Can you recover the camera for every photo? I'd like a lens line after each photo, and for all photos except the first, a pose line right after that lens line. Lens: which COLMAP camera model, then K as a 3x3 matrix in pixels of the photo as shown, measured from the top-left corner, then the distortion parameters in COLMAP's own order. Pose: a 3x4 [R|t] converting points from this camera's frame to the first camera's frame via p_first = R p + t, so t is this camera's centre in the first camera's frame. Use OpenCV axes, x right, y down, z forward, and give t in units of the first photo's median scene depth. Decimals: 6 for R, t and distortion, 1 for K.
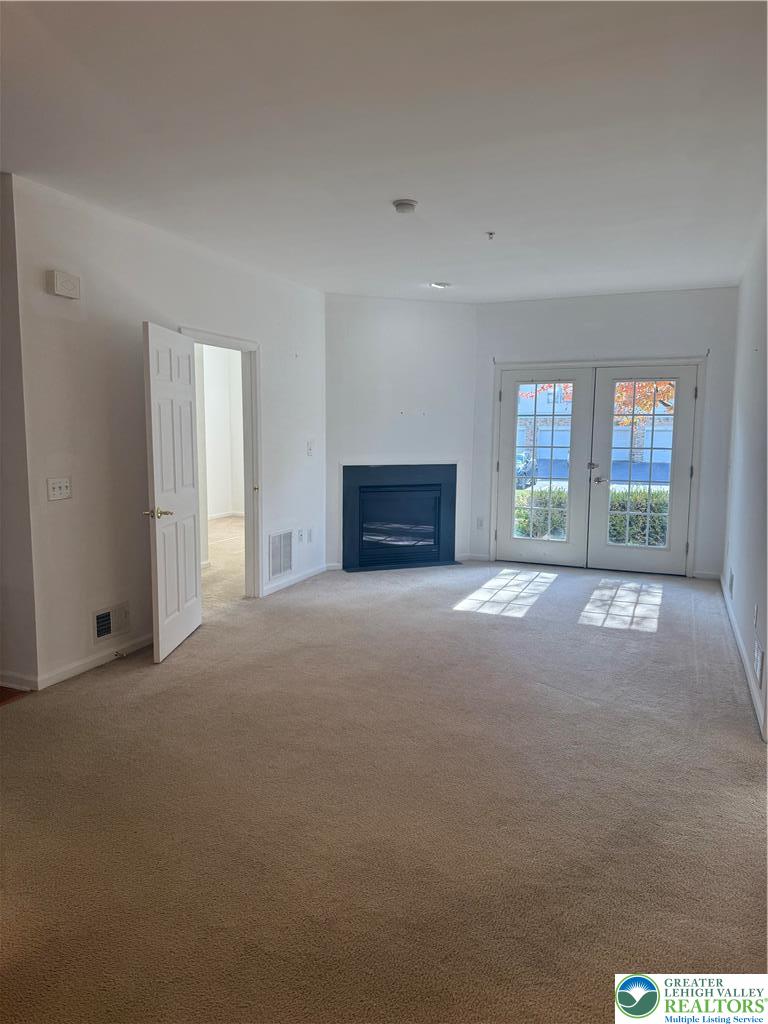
lens RADIAL K [[710.8, 0, 384.0], [0, 710.8, 512.0], [0, 0, 1]] dist [0.206664, -0.405652]
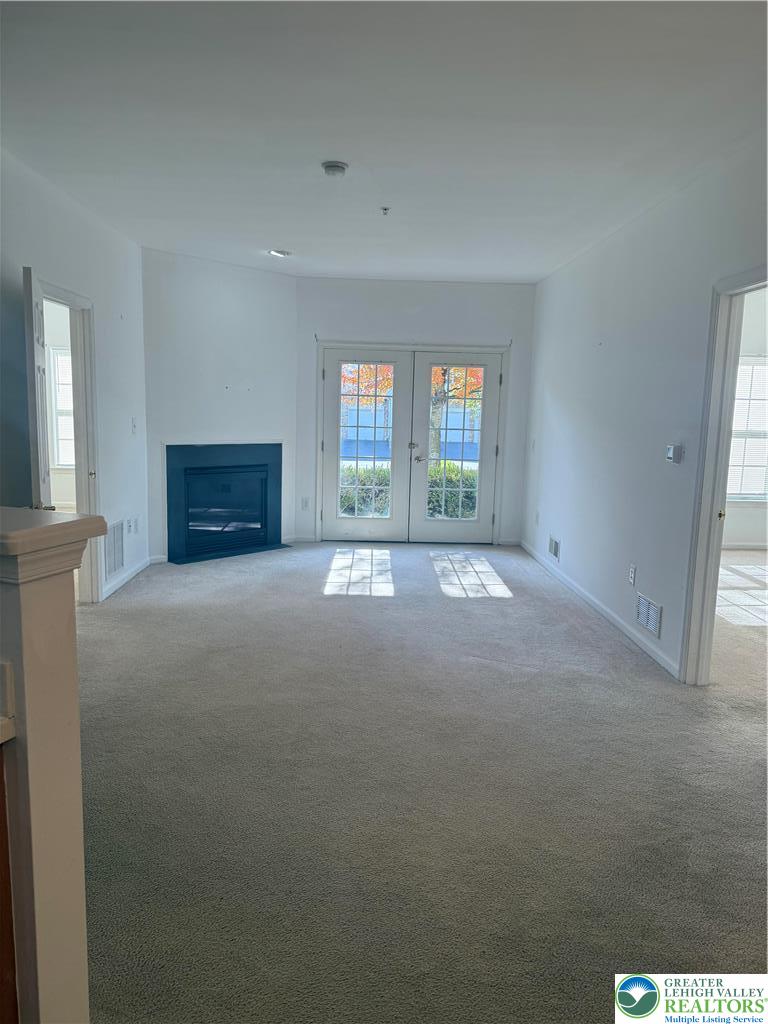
lens RADIAL K [[710.8, 0, 384.0], [0, 710.8, 512.0], [0, 0, 1]] dist [0.206664, -0.405652]
pose [[0.908774, -0.043699, 0.414993, -0.187853], [0.029678, 0.998752, 0.040179, -0.010033], [-0.416231, -0.024198, 0.908937, 0.068001]]
